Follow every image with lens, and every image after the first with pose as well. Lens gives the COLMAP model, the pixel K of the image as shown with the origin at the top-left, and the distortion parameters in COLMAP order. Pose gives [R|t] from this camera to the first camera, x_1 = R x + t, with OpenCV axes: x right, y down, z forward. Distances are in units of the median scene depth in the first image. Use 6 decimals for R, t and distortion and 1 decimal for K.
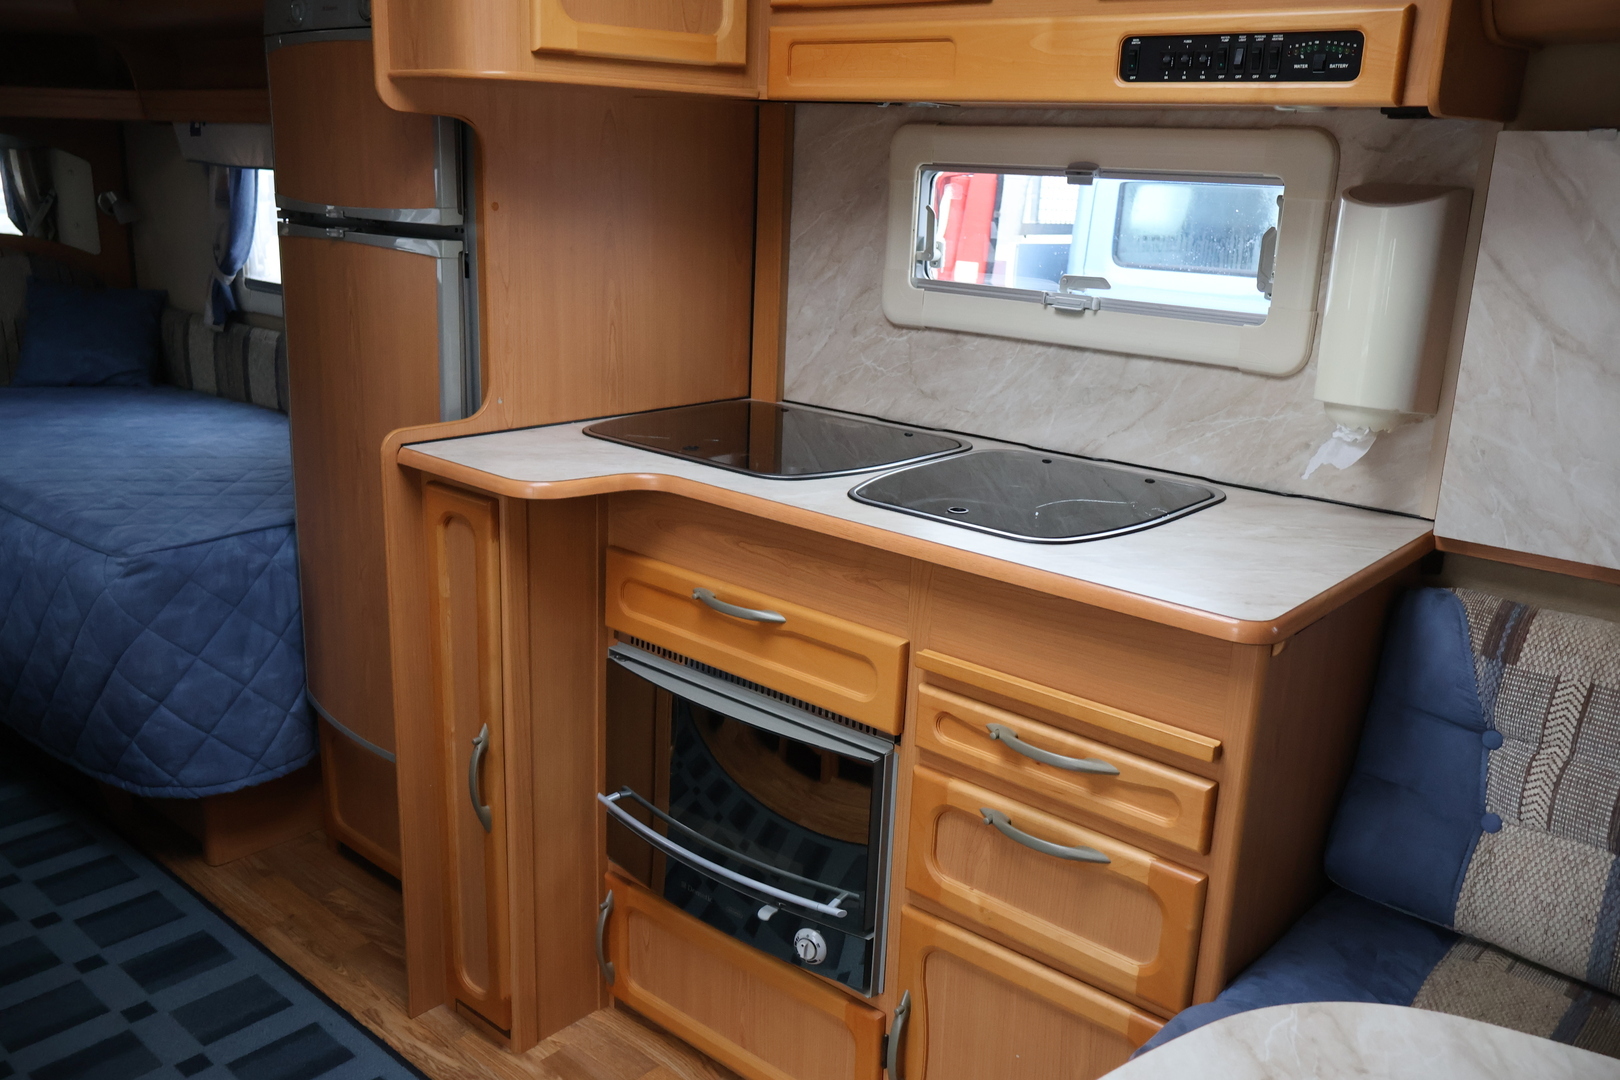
lens RADIAL K [[1363.8, 0, 806.8], [0, 1363.8, 548.6], [0, 0, 1]] dist [0.003563, 0.003395]
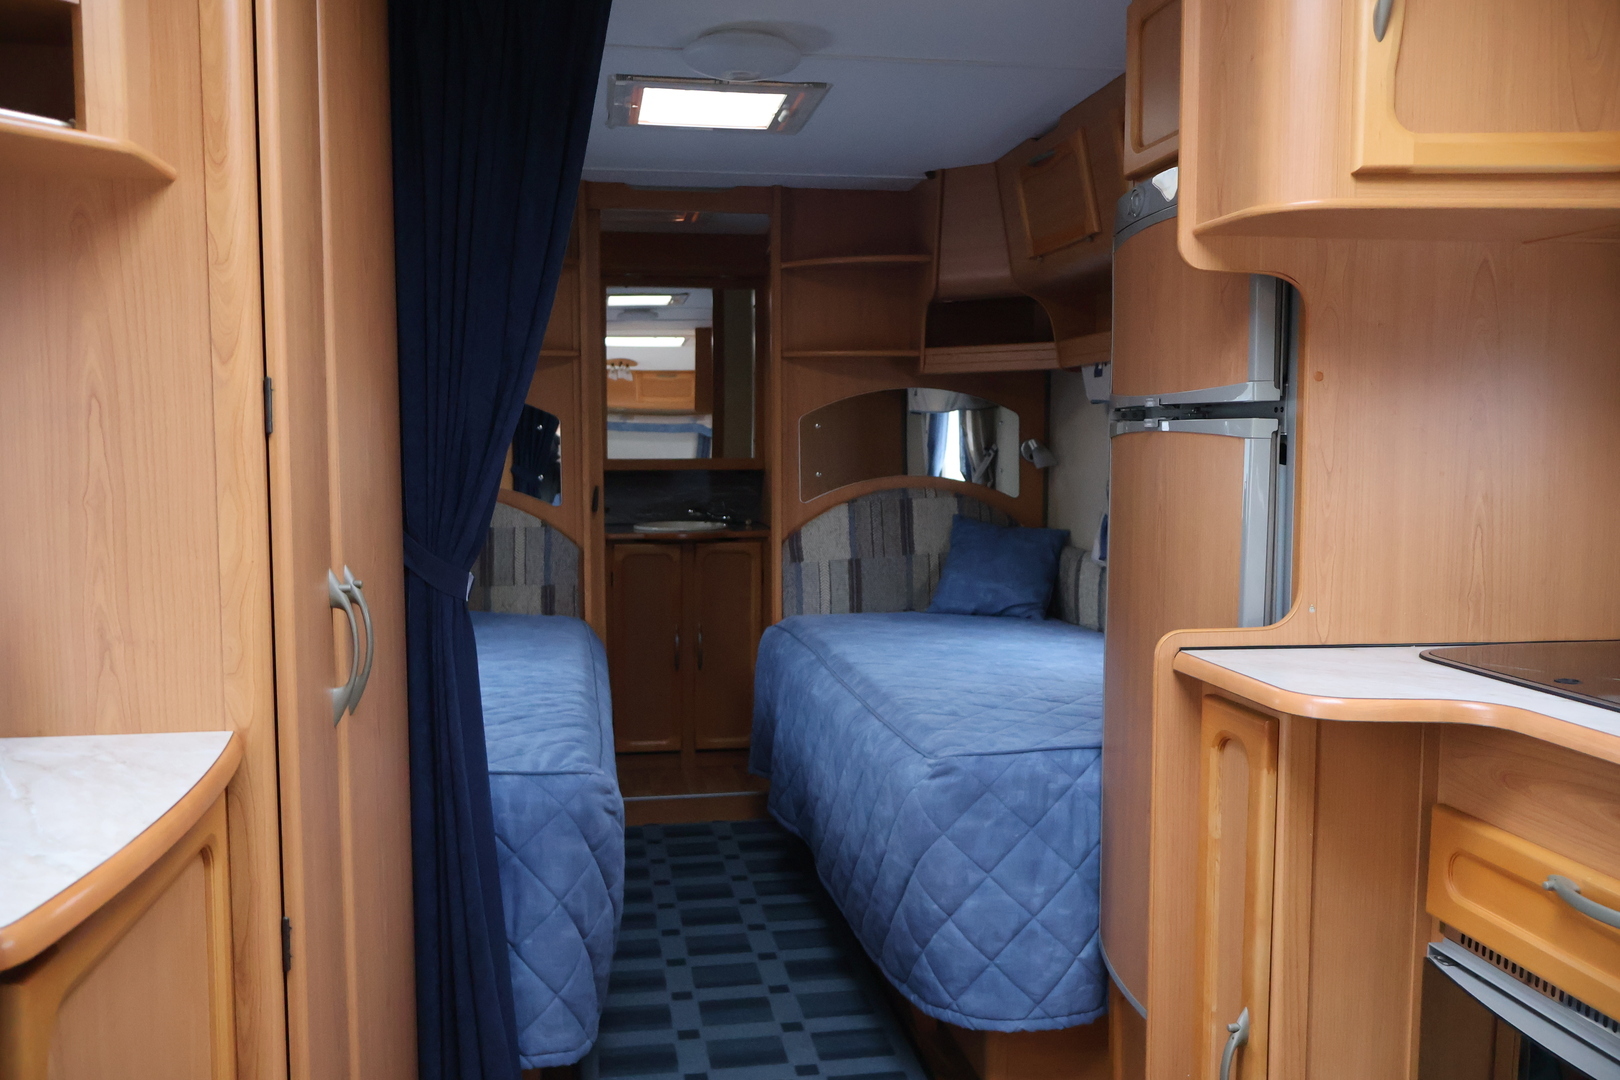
lens RADIAL K [[1363.8, 0, 806.8], [0, 1363.8, 548.6], [0, 0, 1]] dist [0.003563, 0.003395]
pose [[0.775798, 0.016769, -0.630759, 0.048026], [-0.147683, 0.976706, -0.155676, 0.024479], [0.613455, 0.213925, 0.760203, 0.156764]]
